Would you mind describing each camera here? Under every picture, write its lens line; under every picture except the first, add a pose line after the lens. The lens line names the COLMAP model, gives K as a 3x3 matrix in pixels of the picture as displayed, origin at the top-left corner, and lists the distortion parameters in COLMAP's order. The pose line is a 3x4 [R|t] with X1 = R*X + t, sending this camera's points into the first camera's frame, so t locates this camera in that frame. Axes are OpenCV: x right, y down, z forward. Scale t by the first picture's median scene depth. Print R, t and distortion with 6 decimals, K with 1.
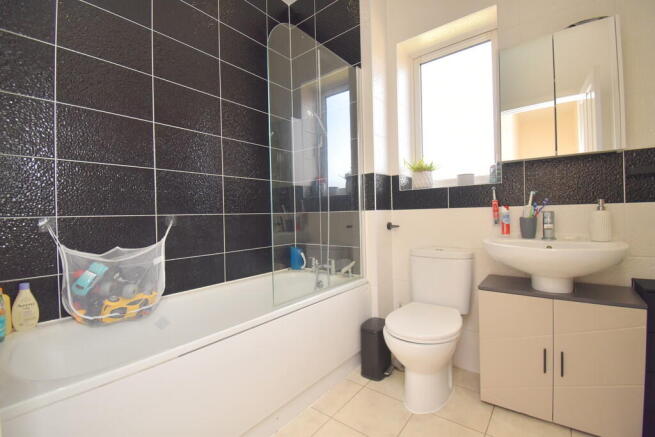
lens RADIAL K [[286.4, 0, 328.0], [0, 286.4, 213.5], [0, 0, 1]] dist [-0.009158, -0.001876]
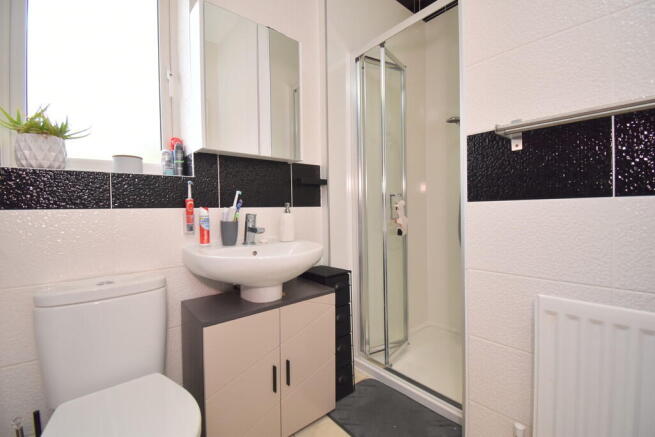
lens RADIAL K [[286.4, 0, 329.7], [0, 286.4, 215.8], [0, 0, 1]] dist [-0.009158, -0.001876]
pose [[0.192627, 0.004255, 0.981263, -0.073246], [0.013261, 0.999888, -0.006939, 0.007880], [-0.981182, 0.014349, 0.192549, 0.529022]]
